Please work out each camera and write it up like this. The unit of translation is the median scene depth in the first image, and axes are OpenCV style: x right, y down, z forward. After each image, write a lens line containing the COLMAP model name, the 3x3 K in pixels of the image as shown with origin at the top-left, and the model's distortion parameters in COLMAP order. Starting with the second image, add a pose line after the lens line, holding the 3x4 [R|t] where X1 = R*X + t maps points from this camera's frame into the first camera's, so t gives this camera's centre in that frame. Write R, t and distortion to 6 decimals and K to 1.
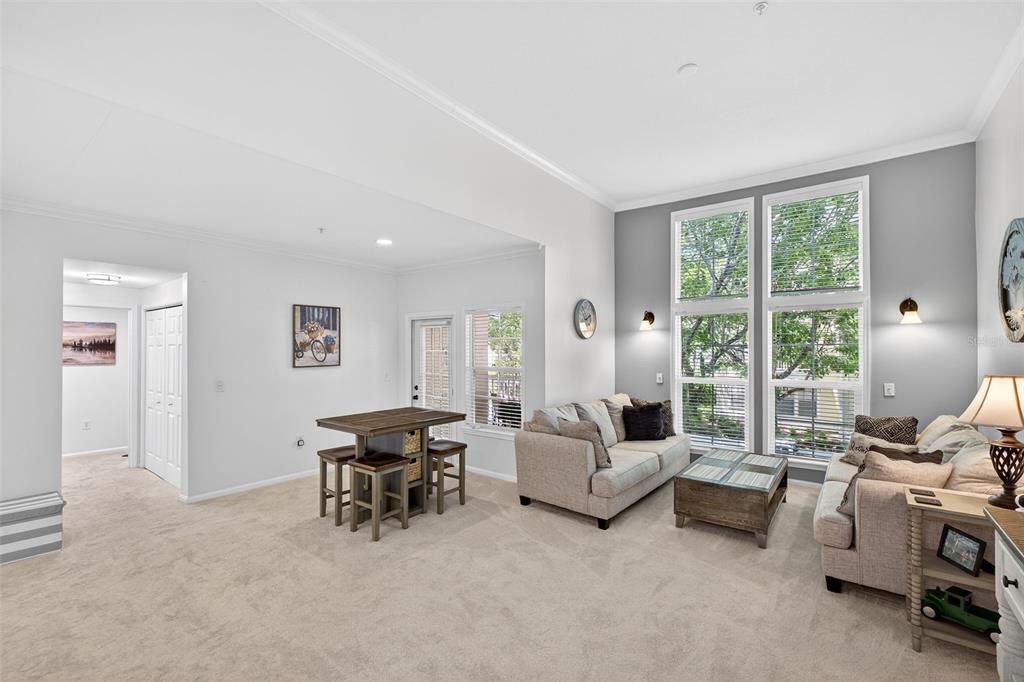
lens RADIAL K [[449.9, 0, 515.1], [0, 449.9, 345.5], [0, 0, 1]] dist [-0.000226, 0.000274]
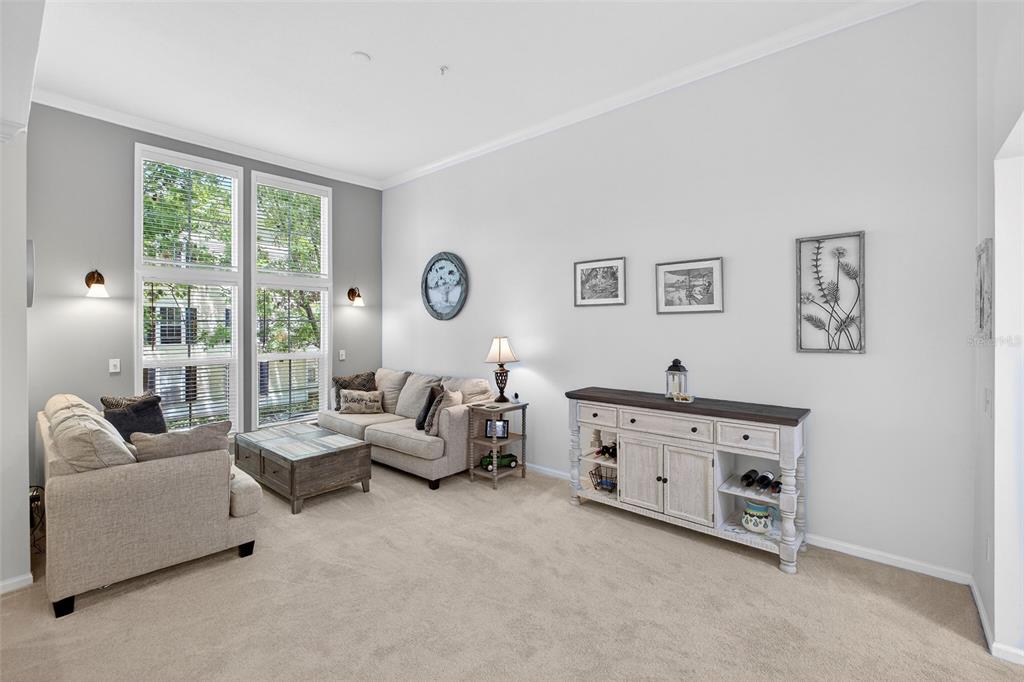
lens RADIAL K [[449.9, 0, 514.2], [0, 449.9, 327.0], [0, 0, 1]] dist [-0.000226, 0.000274]
pose [[0.054941, -0.007811, 0.998459, -0.468676], [-0.009181, 0.999923, 0.008327, 0.000283], [-0.998447, -0.009624, 0.054865, 0.417430]]
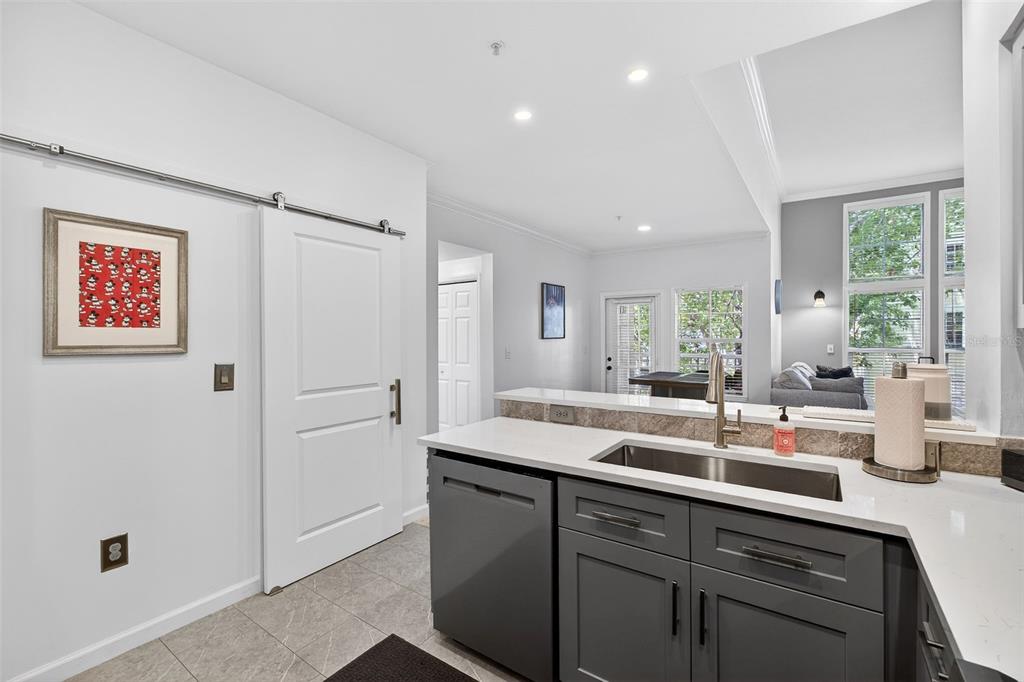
lens RADIAL K [[449.9, 0, 513.7], [0, 449.9, 341.0], [0, 0, 1]] dist [-0.000226, 0.000274]
pose [[0.998551, -0.006092, 0.053476, -0.712018], [0.005237, 0.999857, 0.016099, 0.040962], [-0.053566, -0.015795, 0.998439, -0.137523]]
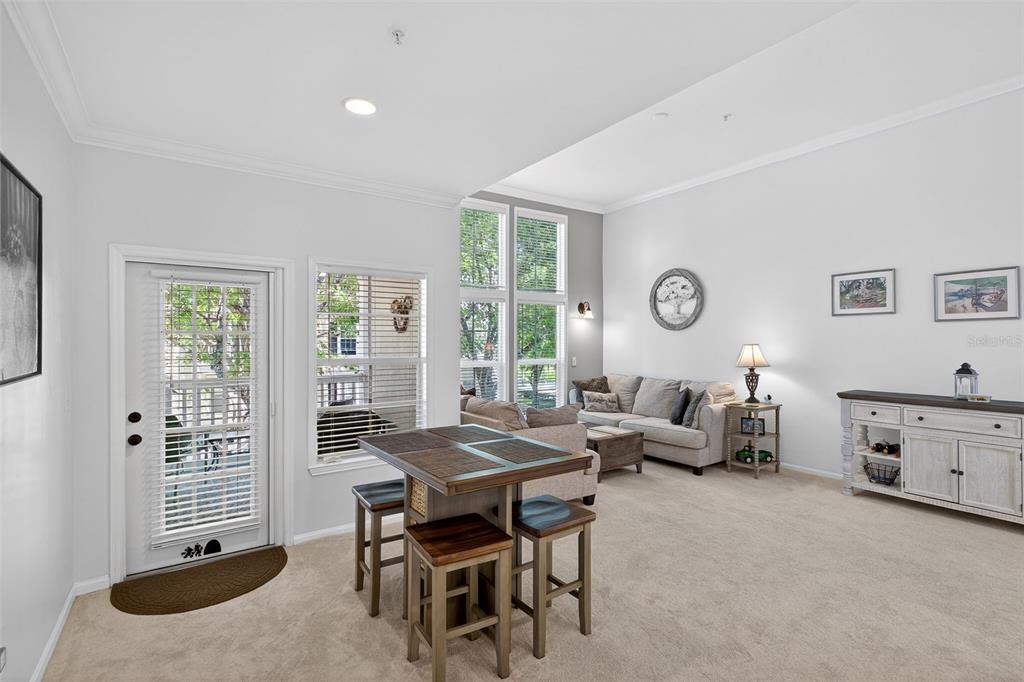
lens RADIAL K [[480.0, 0, 518.5], [0, 480.0, 340.5], [0, 0, 1]] dist [0.010929, -0.001216]
pose [[0.290339, -0.004362, 0.956914, -0.771243], [-0.008450, 0.999939, 0.007122, 0.018370], [-0.956886, -0.010154, 0.290285, 0.708556]]
